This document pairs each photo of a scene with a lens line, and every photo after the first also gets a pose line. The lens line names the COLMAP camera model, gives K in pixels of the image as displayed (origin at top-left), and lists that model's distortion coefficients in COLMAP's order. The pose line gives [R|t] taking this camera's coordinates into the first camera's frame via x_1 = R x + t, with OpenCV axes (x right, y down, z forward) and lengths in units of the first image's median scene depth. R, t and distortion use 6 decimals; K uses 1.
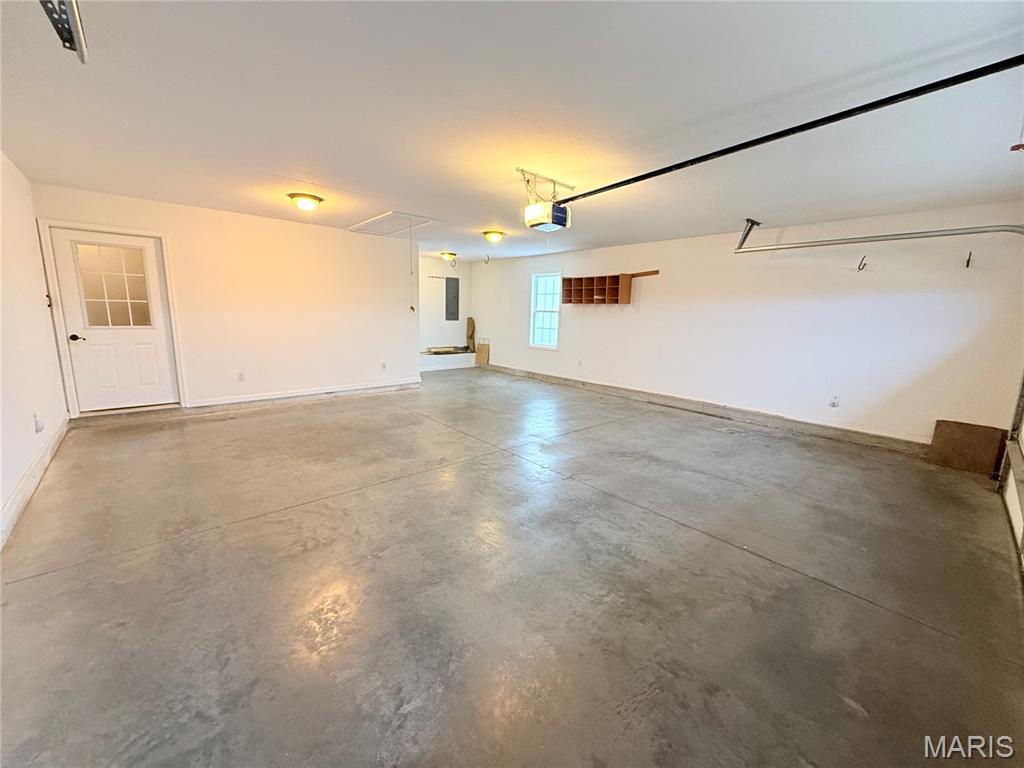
lens RADIAL K [[407.0, 0, 510.9], [0, 407.0, 381.4], [0, 0, 1]] dist [0.000579, 0.000075]
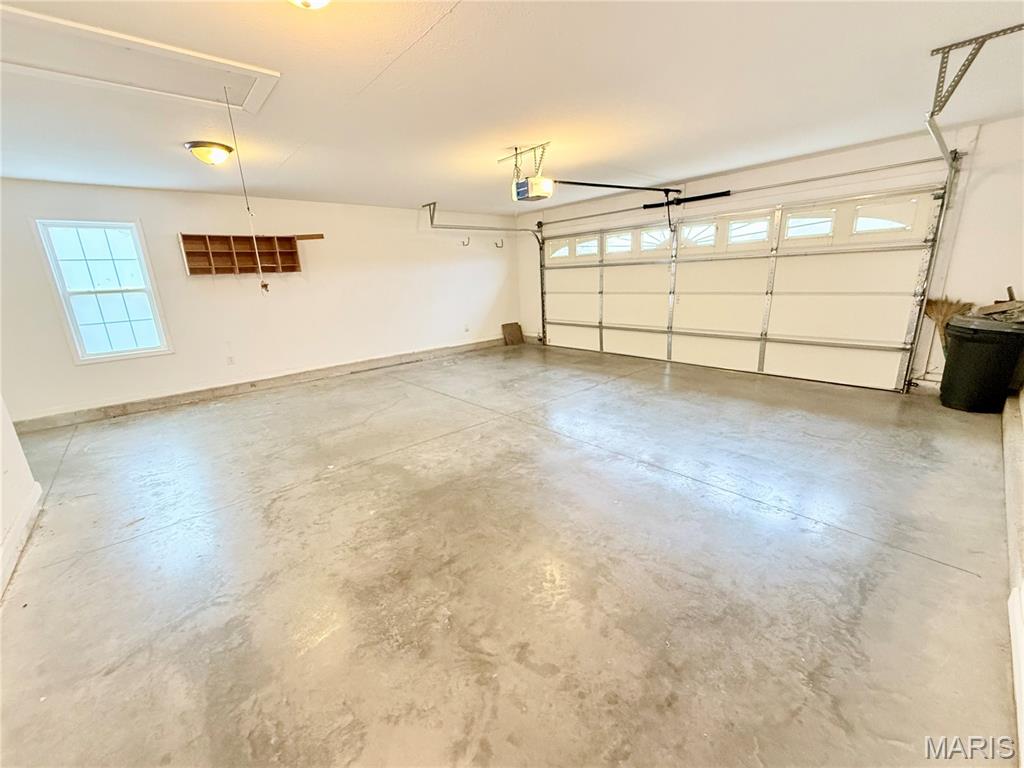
lens RADIAL K [[407.0, 0, 509.6], [0, 407.0, 383.5], [0, 0, 1]] dist [0.000579, 0.000075]
pose [[0.003383, -0.284114, 0.958785, -0.730880], [0.213731, 0.936840, 0.276857, -0.139299], [-0.976887, 0.203986, 0.063894, 0.690169]]
